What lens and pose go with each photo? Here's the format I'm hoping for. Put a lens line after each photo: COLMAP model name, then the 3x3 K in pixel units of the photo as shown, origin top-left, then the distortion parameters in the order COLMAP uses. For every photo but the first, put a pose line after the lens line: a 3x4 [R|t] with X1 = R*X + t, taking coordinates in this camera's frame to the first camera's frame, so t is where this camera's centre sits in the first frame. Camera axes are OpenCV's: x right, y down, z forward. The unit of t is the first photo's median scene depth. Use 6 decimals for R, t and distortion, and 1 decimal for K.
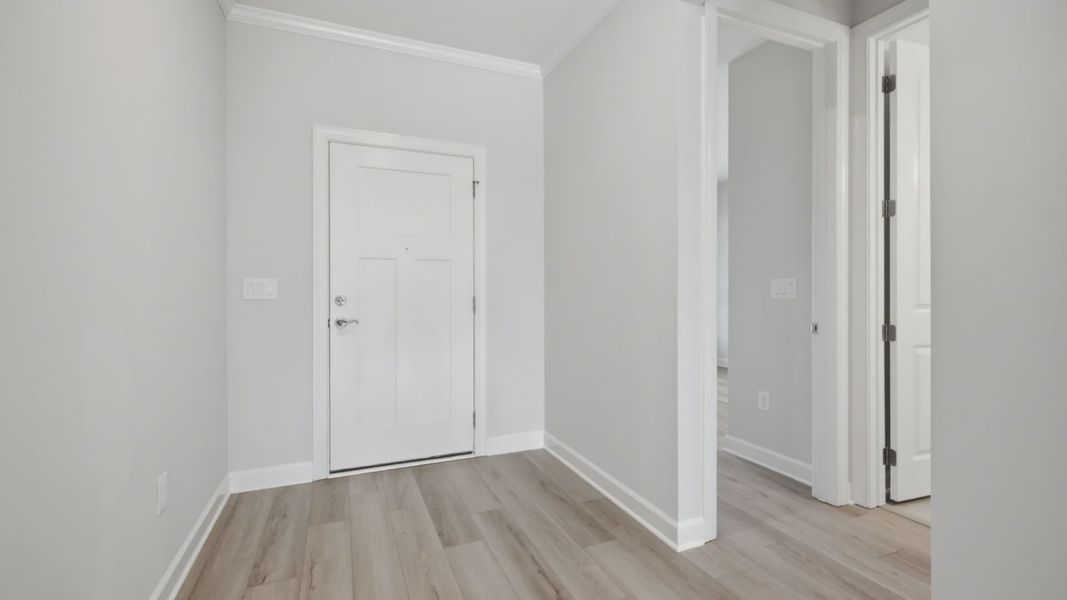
lens RADIAL K [[460.4, 0, 535.5], [0, 460.4, 296.8], [0, 0, 1]] dist [0.000672, -0.000121]
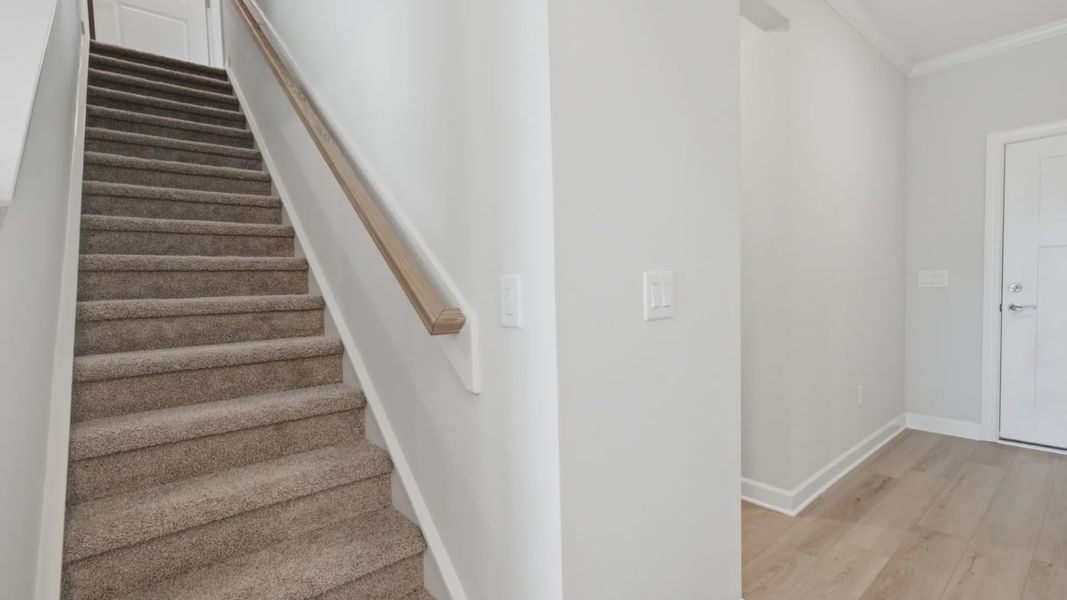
lens RADIAL K [[460.4, 0, 536.4], [0, 460.4, 301.6], [0, 0, 1]] dist [0.000672, -0.000121]
pose [[0.275627, 0.023517, -0.960977, 0.341632], [0.009469, 0.999586, 0.027177, 0.001683], [0.961218, -0.016590, 0.275290, -0.429508]]
